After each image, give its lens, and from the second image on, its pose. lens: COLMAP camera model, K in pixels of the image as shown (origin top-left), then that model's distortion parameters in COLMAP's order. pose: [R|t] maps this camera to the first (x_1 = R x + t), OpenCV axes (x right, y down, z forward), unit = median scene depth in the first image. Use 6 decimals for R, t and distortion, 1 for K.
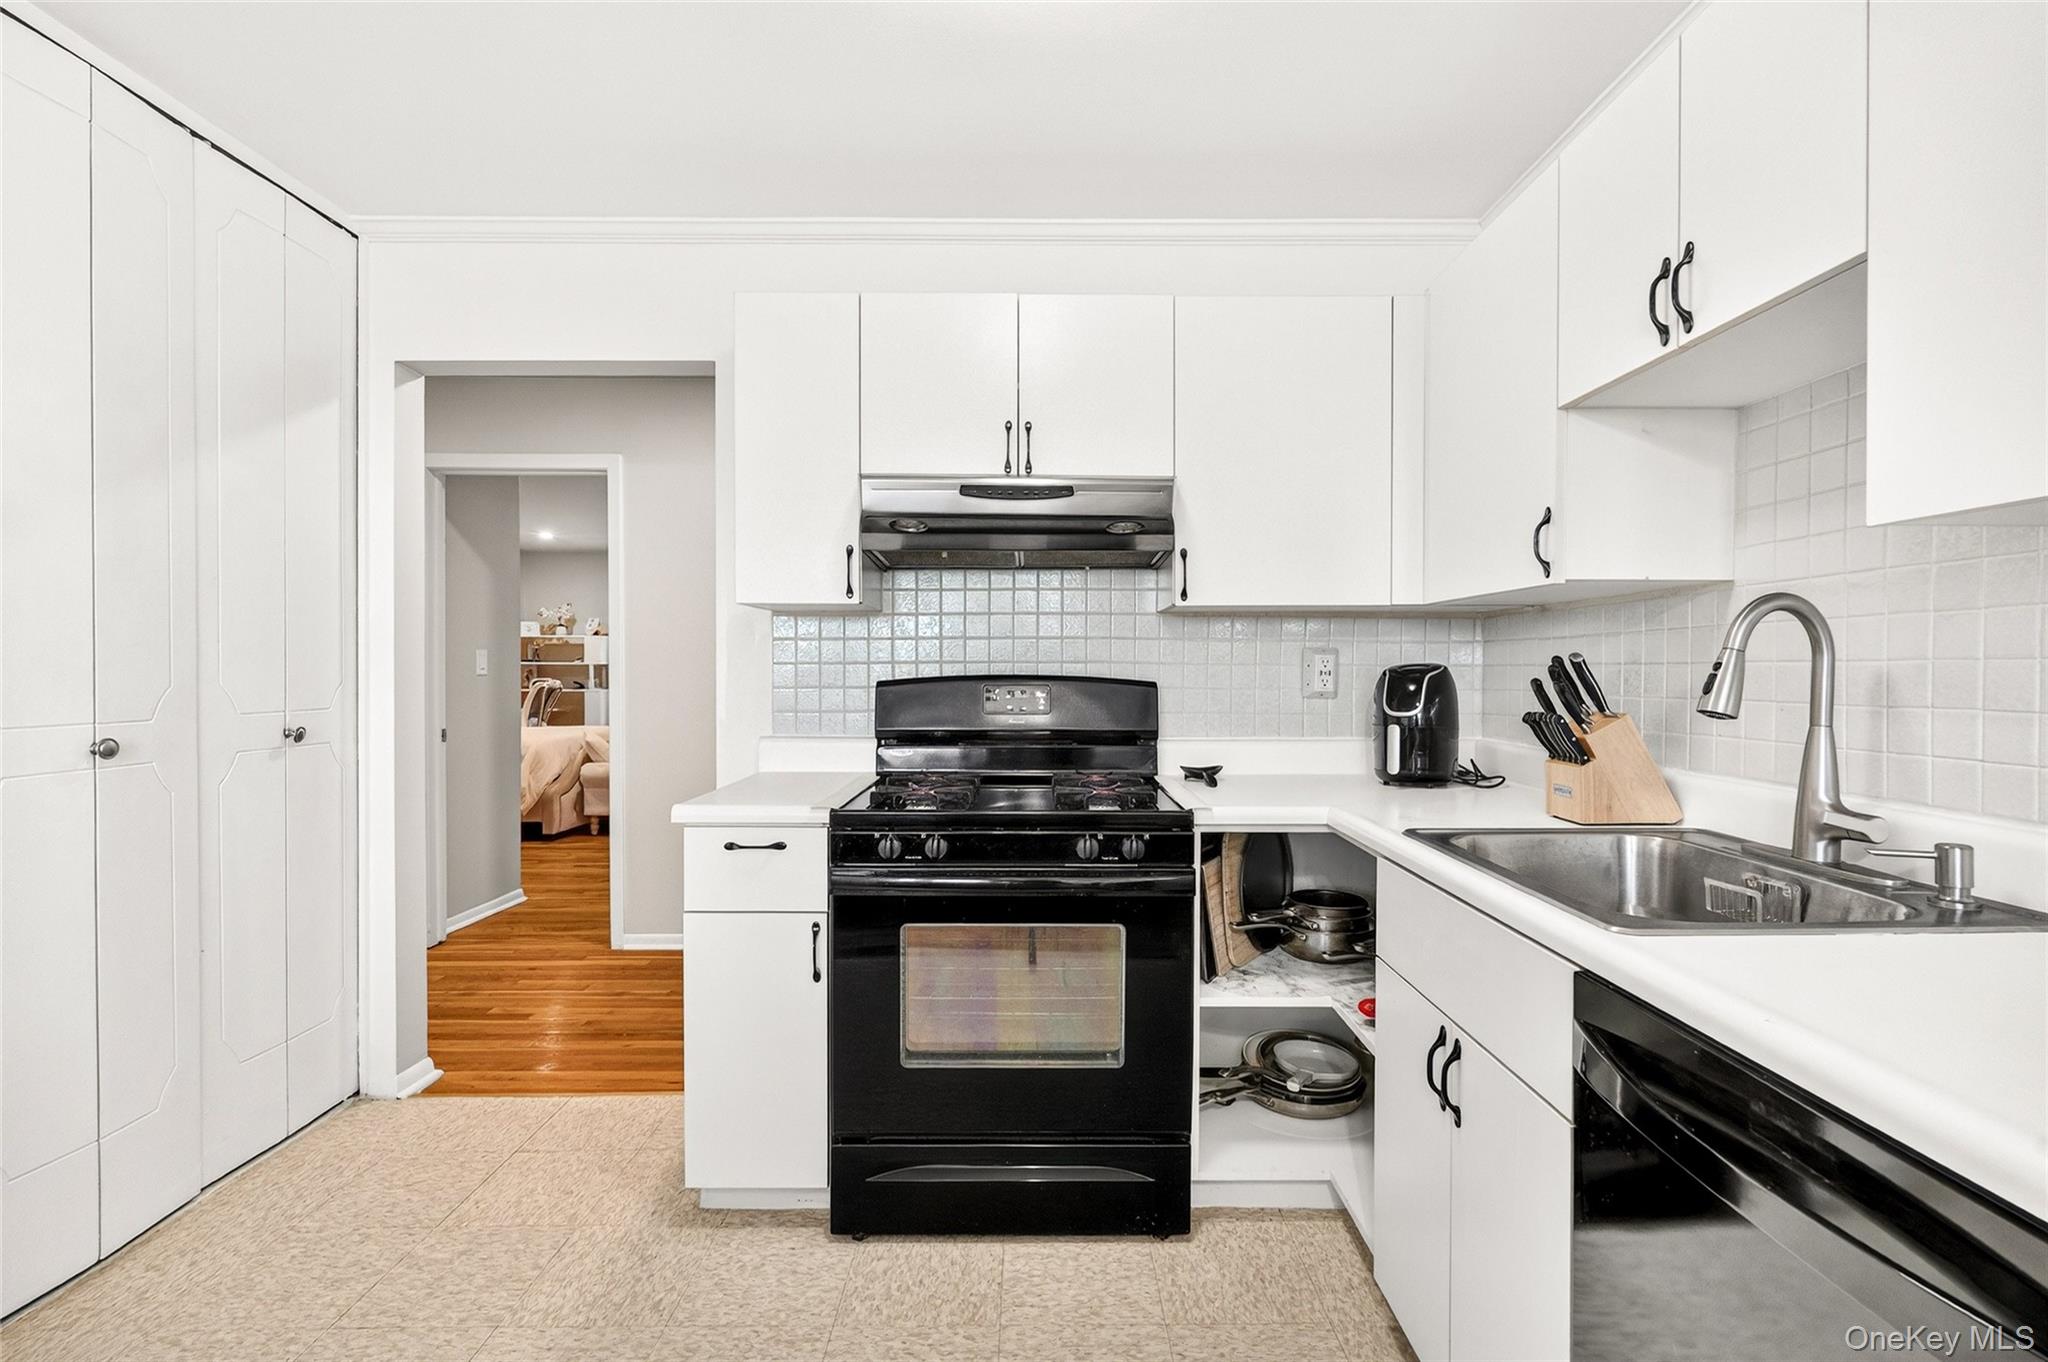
lens RADIAL K [[929.2, 0, 1018.2], [0, 929.2, 674.9], [0, 0, 1]] dist [-0.000586, -0.000432]
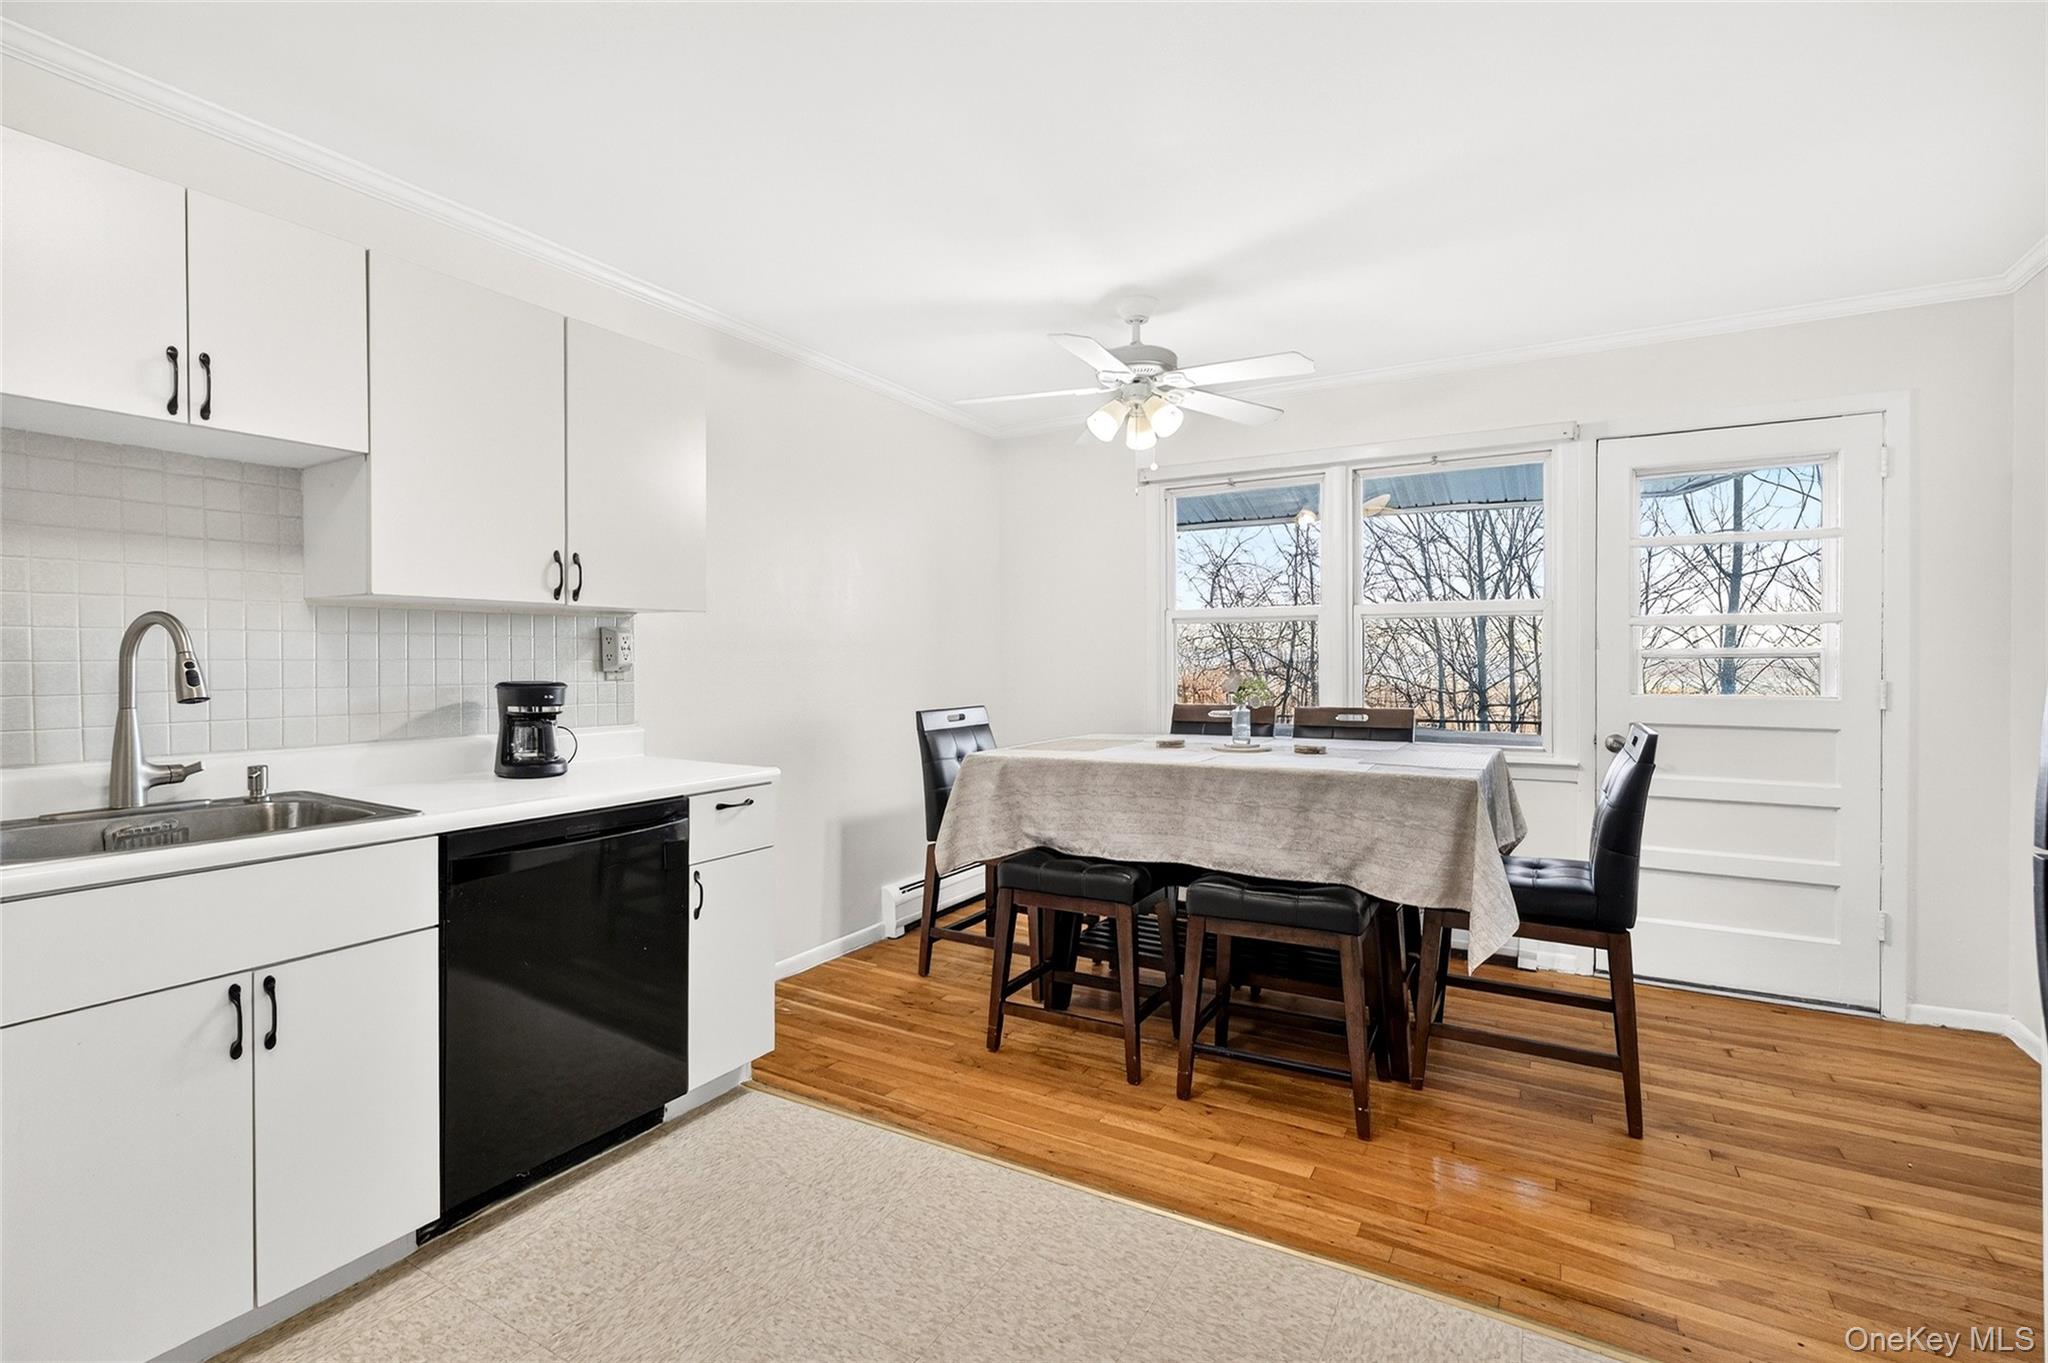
lens RADIAL K [[929.2, 0, 1018.2], [0, 929.2, 675.4], [0, 0, 1]] dist [-0.000586, -0.000432]
pose [[-0.867334, -0.009393, 0.497638, -0.658482], [-0.000468, 0.999837, 0.018056, -0.008925], [-0.497726, 0.015428, -0.867197, 1.071107]]
